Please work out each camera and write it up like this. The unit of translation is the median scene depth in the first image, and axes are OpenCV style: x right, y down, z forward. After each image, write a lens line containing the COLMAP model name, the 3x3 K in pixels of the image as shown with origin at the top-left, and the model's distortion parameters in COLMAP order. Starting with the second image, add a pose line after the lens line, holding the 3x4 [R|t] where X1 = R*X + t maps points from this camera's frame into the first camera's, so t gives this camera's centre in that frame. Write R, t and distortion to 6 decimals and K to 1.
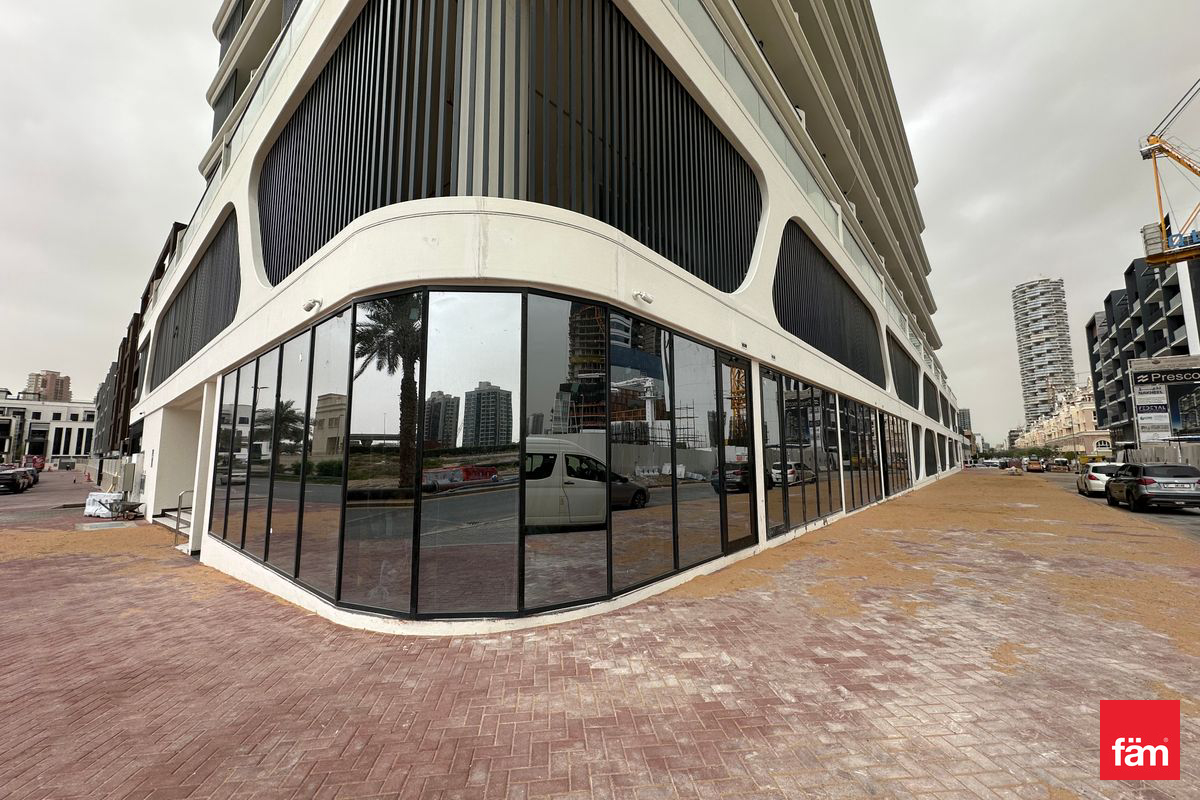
lens RADIAL K [[477.9, 0, 601.4], [0, 477.9, 400.3], [0, 0, 1]] dist [-0.003235, 0.000376]
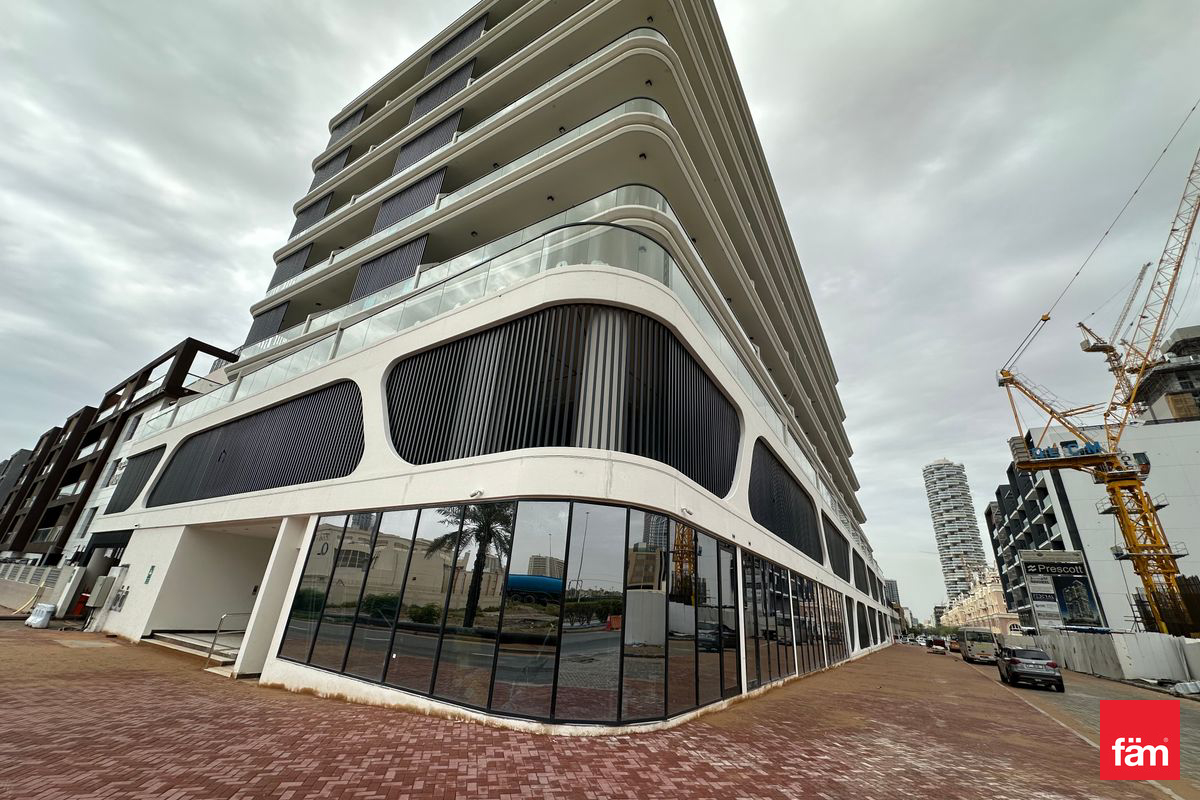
lens RADIAL K [[478.5, 0, 601.3], [0, 478.5, 400.3], [0, 0, 1]] dist [-0.002520, 0.000650]
pose [[0.987763, 0.121310, 0.098019, -0.079043], [-0.088707, 0.953916, -0.286661, -0.016131], [-0.128276, 0.274458, 0.953005, -0.118569]]
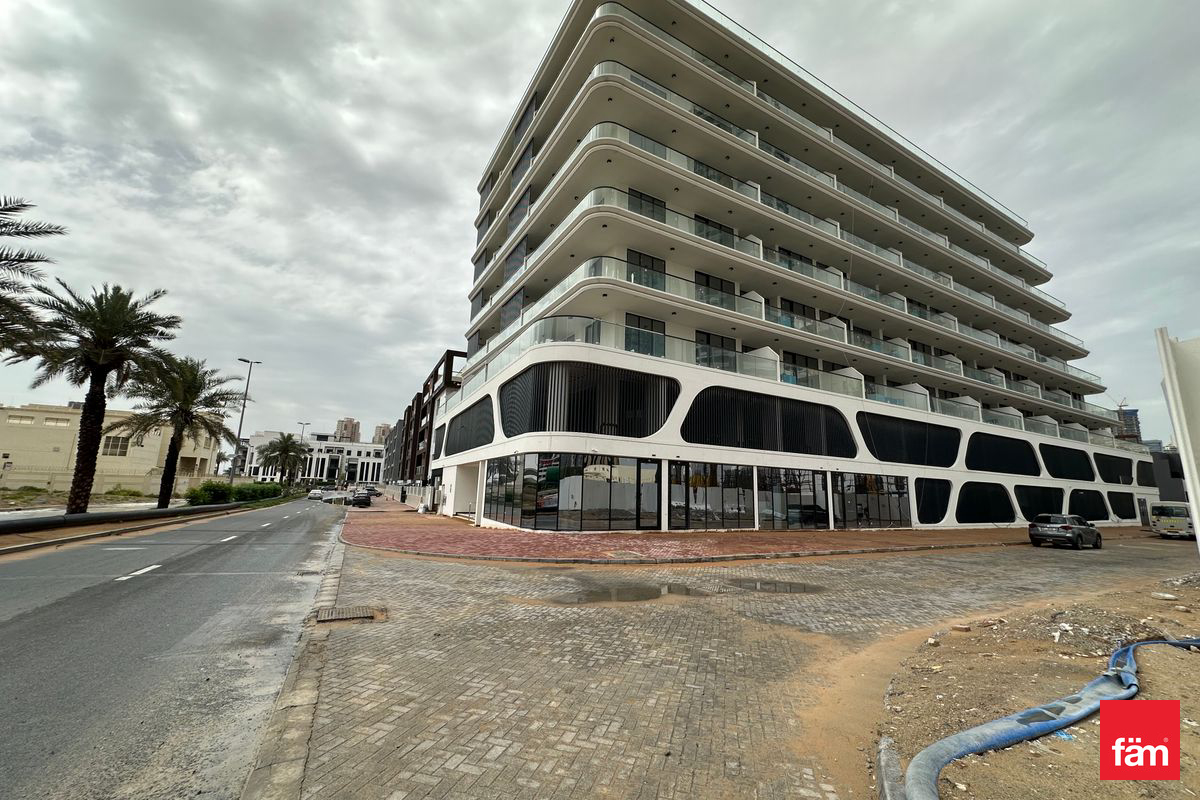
lens RADIAL K [[478.5, 0, 601.3], [0, 478.5, 400.3], [0, 0, 1]] dist [-0.002520, 0.000650]
pose [[0.933289, -0.033473, -0.357564, 0.283844], [0.006631, 0.997083, -0.076032, -0.063067], [0.359066, 0.068588, 0.930788, -0.471141]]
